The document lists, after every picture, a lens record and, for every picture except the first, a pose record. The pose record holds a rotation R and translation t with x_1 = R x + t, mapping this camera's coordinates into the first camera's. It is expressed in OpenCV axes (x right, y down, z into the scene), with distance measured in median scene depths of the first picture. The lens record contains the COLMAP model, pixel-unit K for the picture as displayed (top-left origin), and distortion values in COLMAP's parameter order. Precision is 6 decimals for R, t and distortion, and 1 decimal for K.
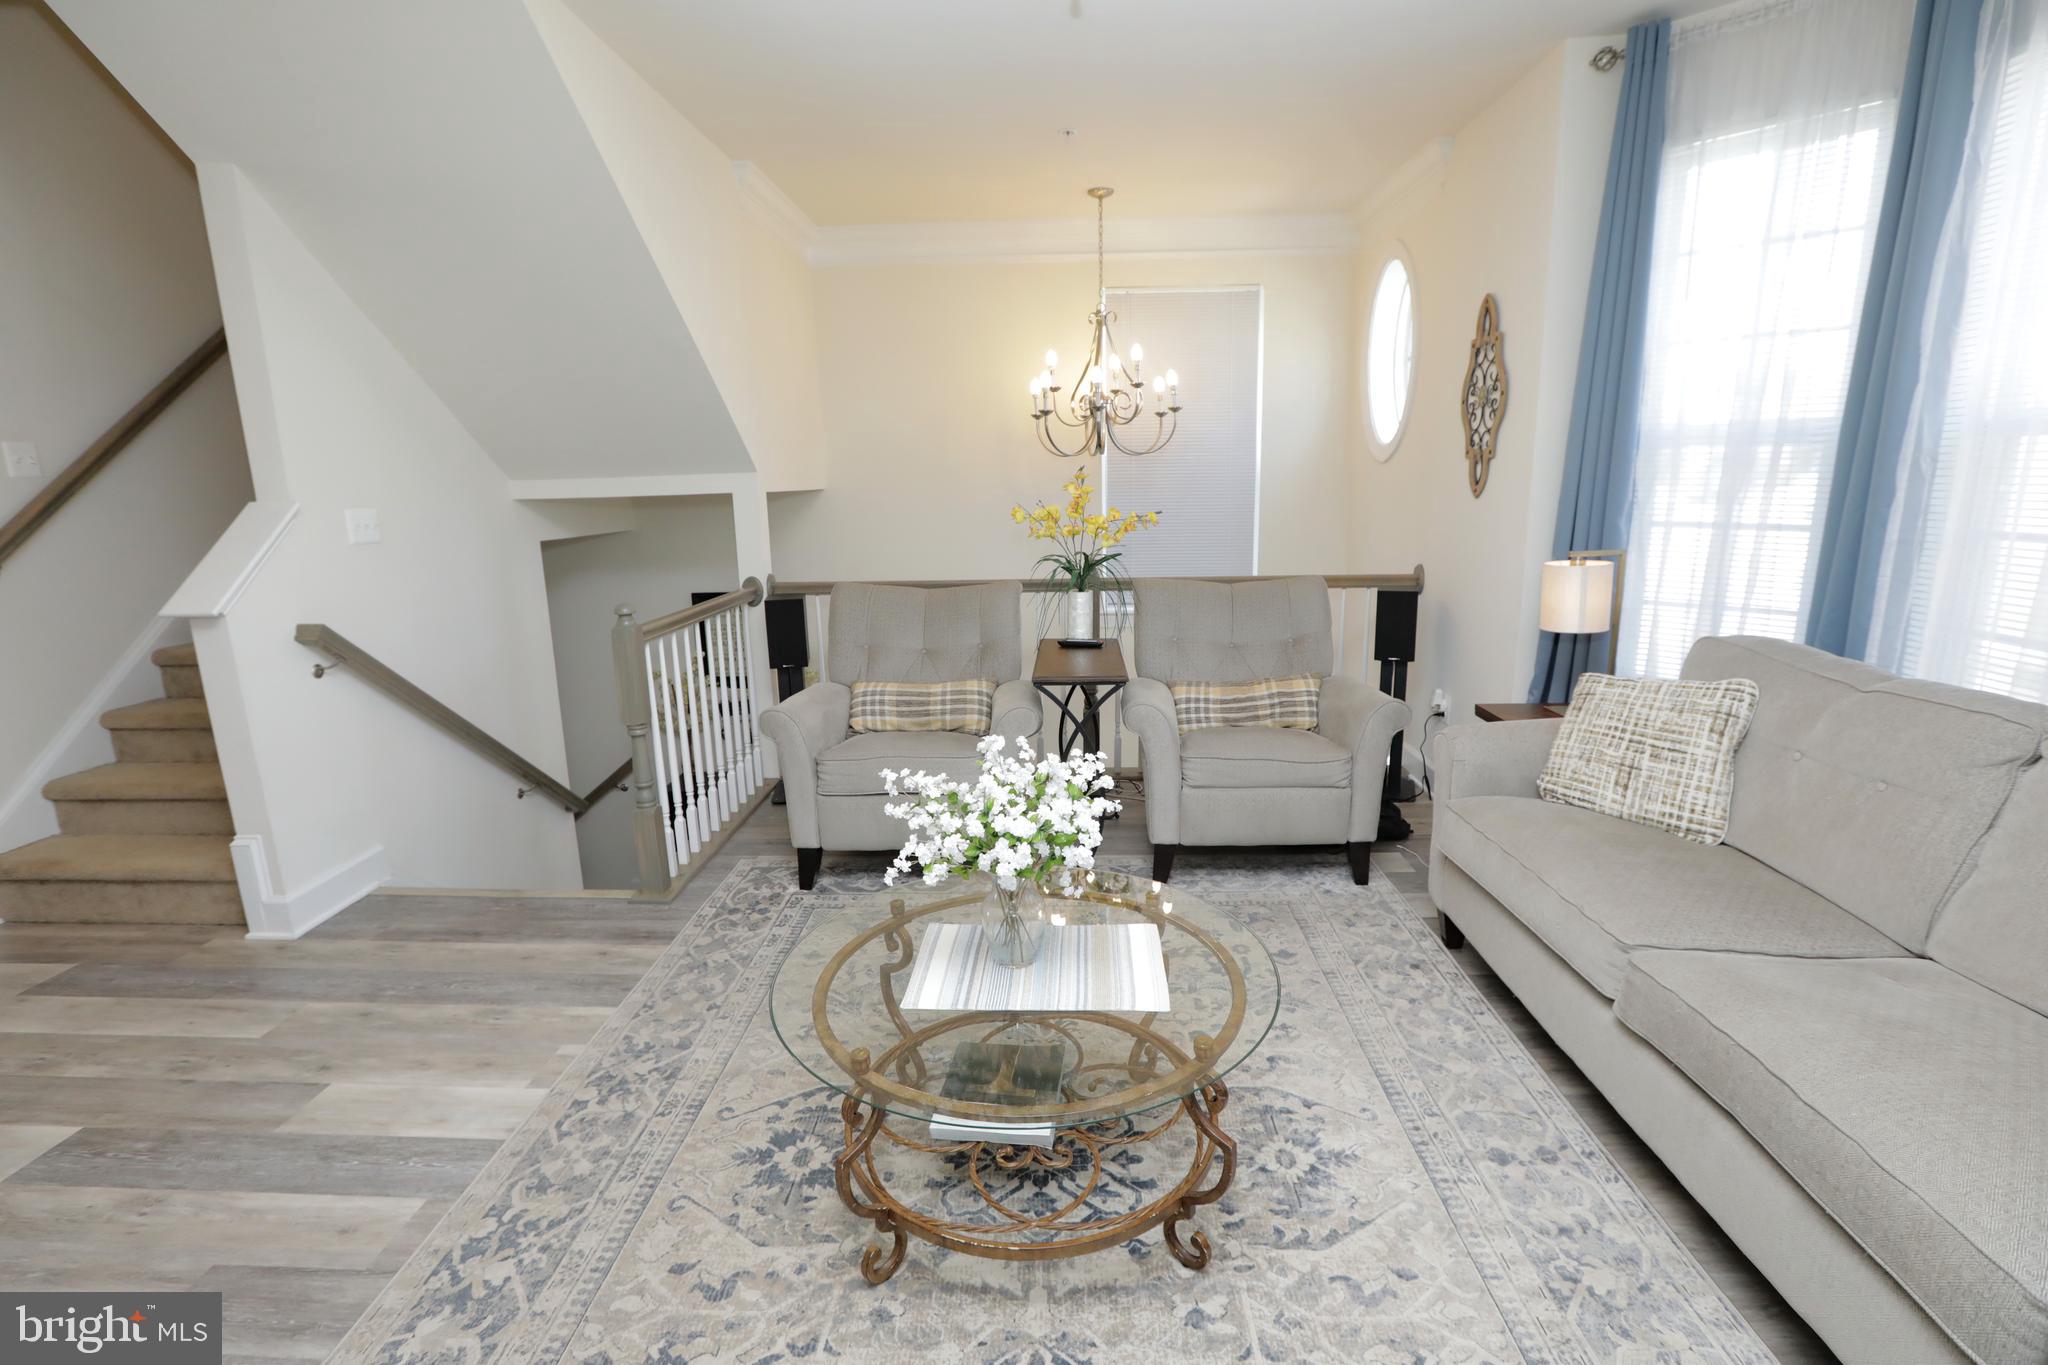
lens RADIAL K [[967.4, 0, 1036.1], [0, 967.4, 685.0], [0, 0, 1]] dist [-0.021869, 0.000796]
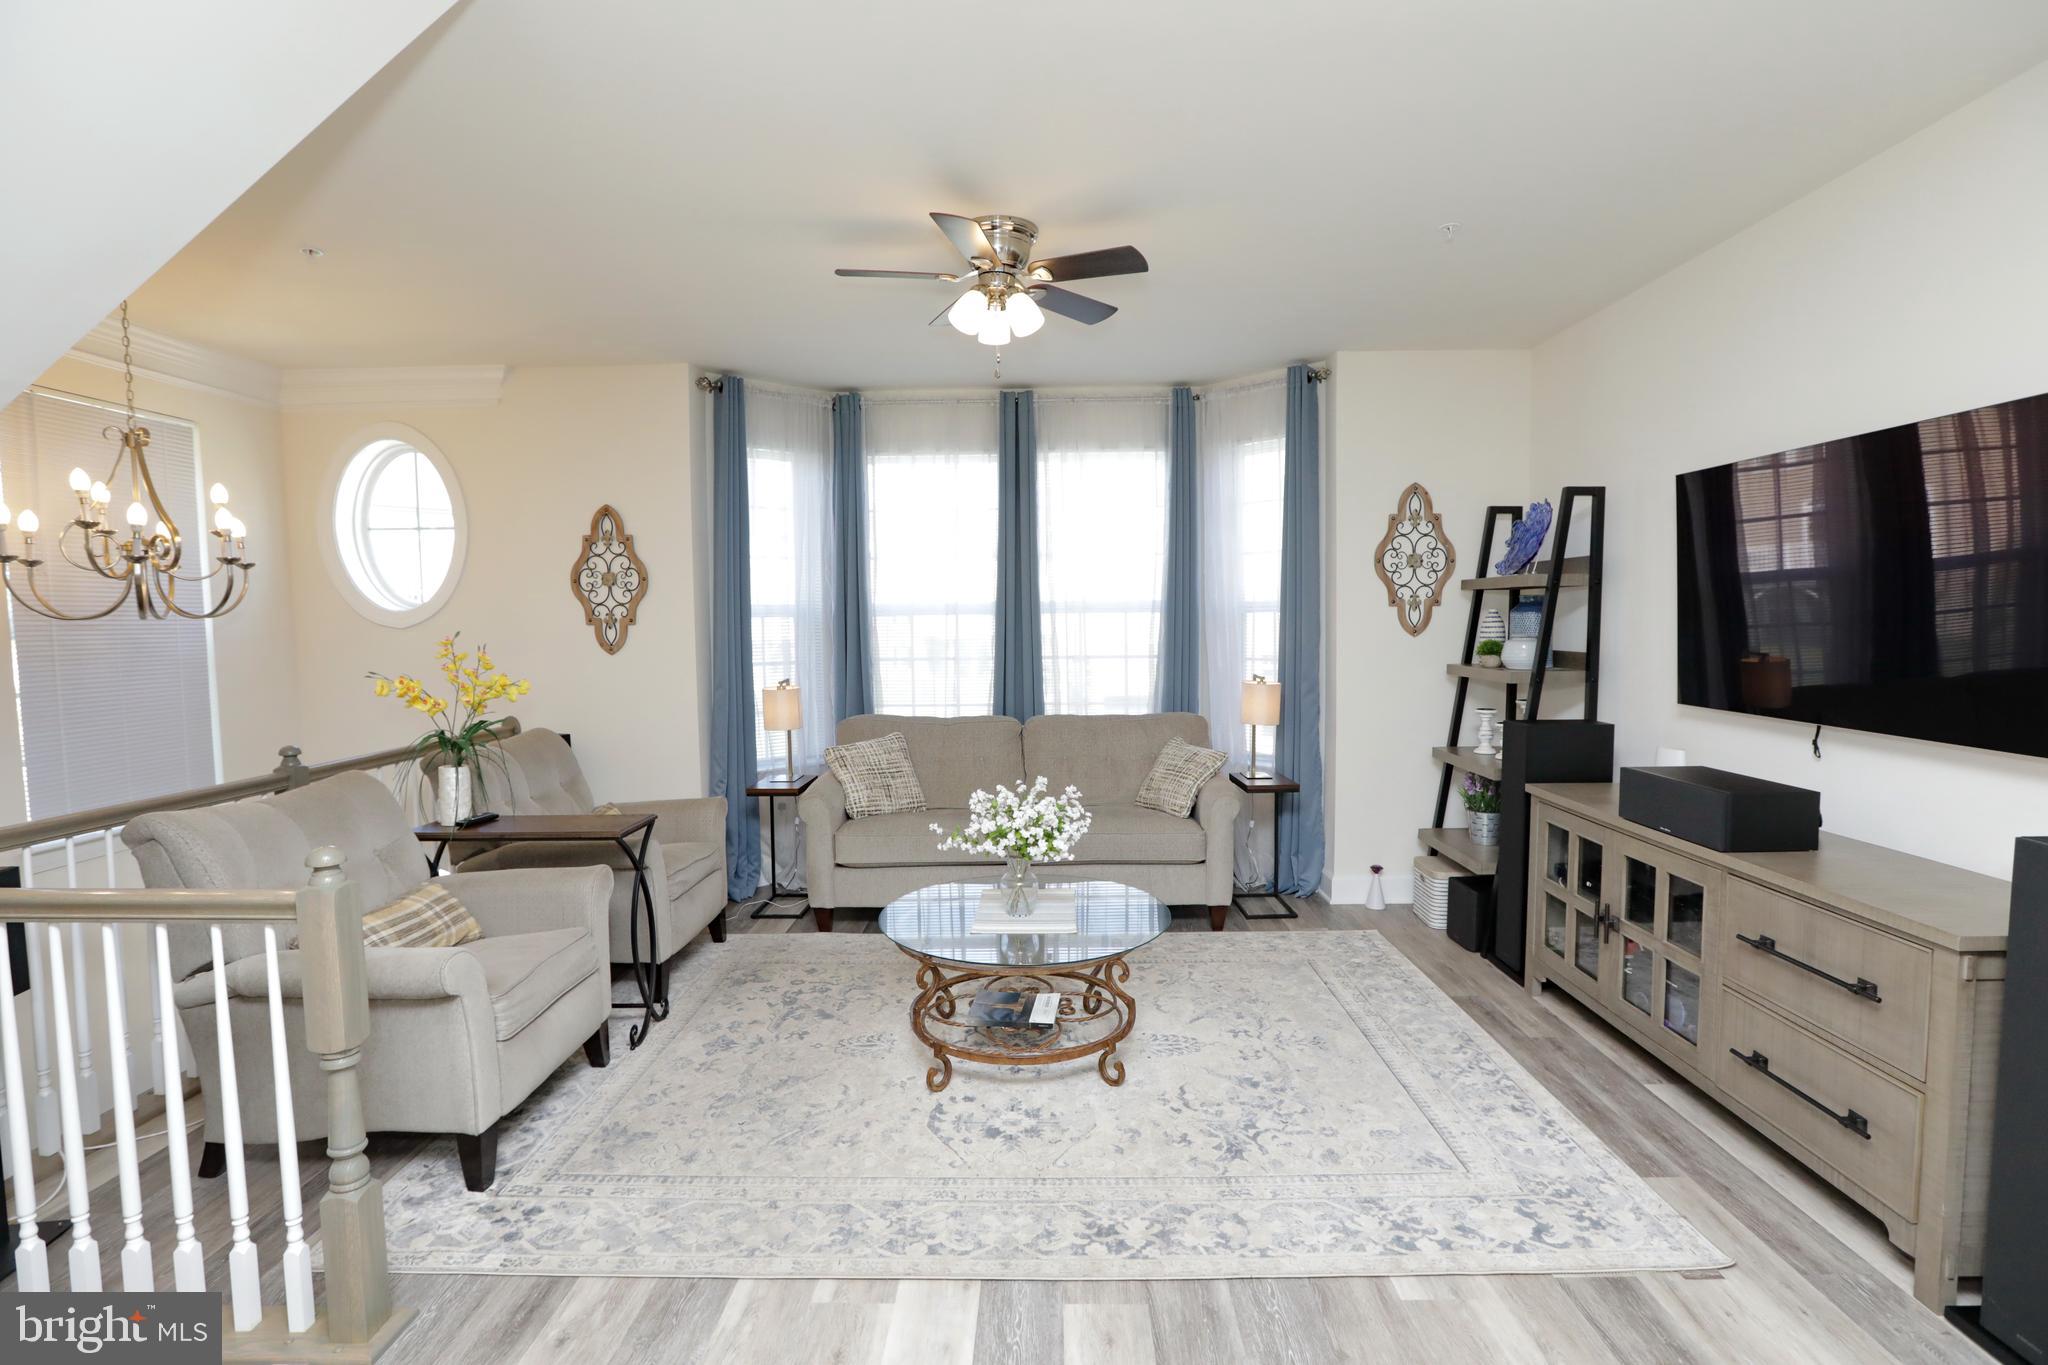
lens RADIAL K [[976.0, 0, 1037.9], [0, 976.0, 690.0], [0, 0, 1]] dist [-0.012746, -0.000797]
pose [[-0.029024, -0.048343, 0.998409, -0.886556], [0.246274, 0.967694, 0.054015, -0.079592], [-0.968766, 0.247450, -0.016180, 0.487692]]
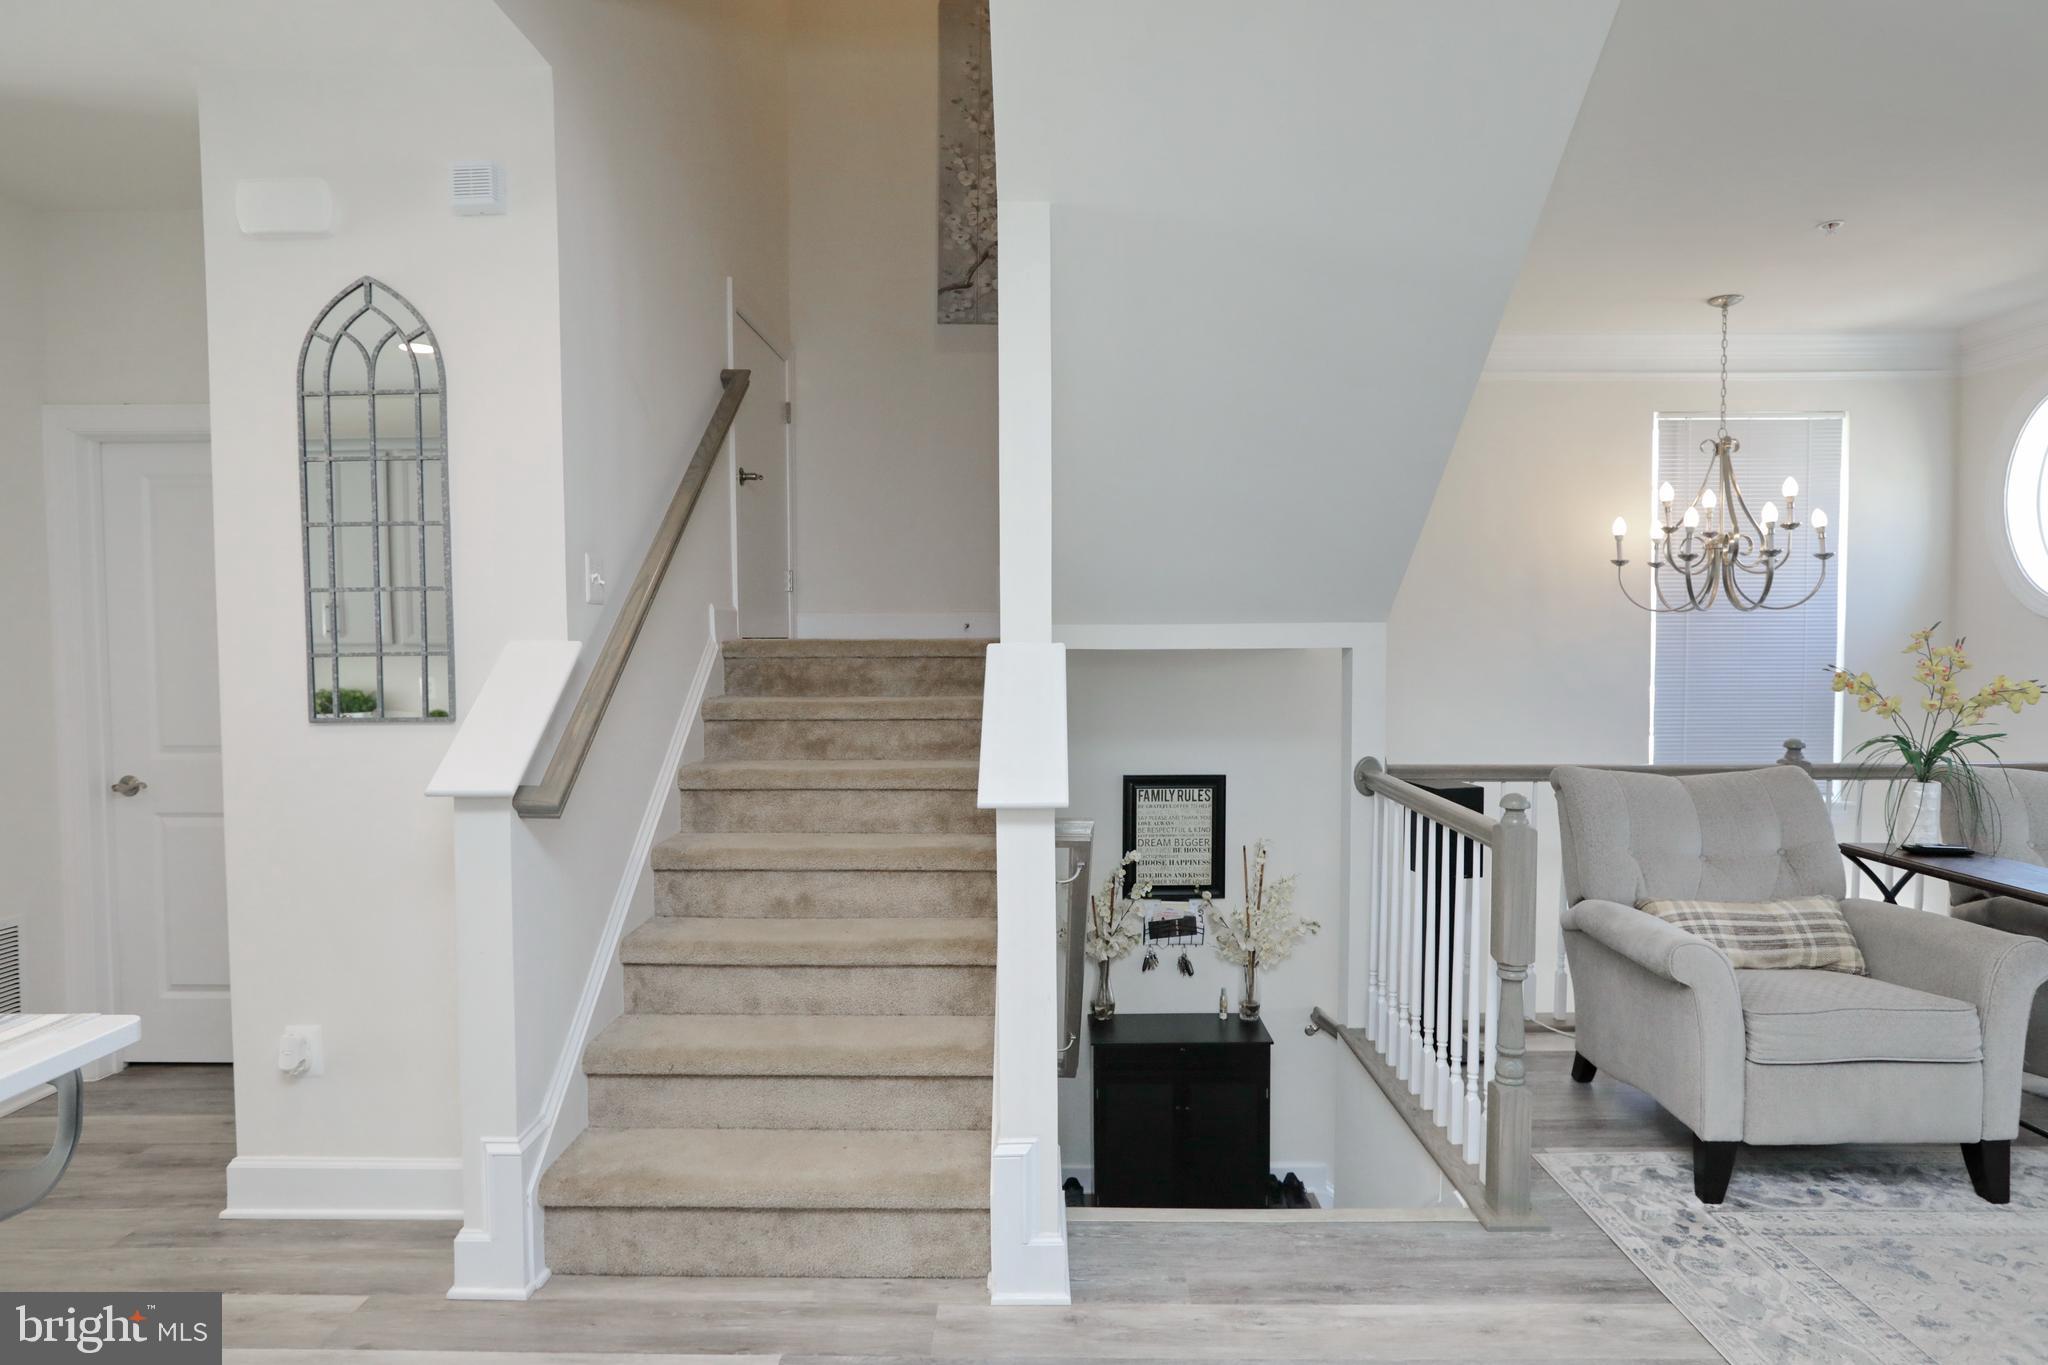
lens RADIAL K [[1221.3, 0, 1066.3], [0, 1221.3, 675.5], [0, 0, 1]] dist [-0.004674, 0.000823]
pose [[0.998152, 0.018768, 0.057797, -0.700079], [-0.006450, 0.978458, -0.206347, 0.024111], [-0.060425, 0.205593, 0.976770, 0.107222]]
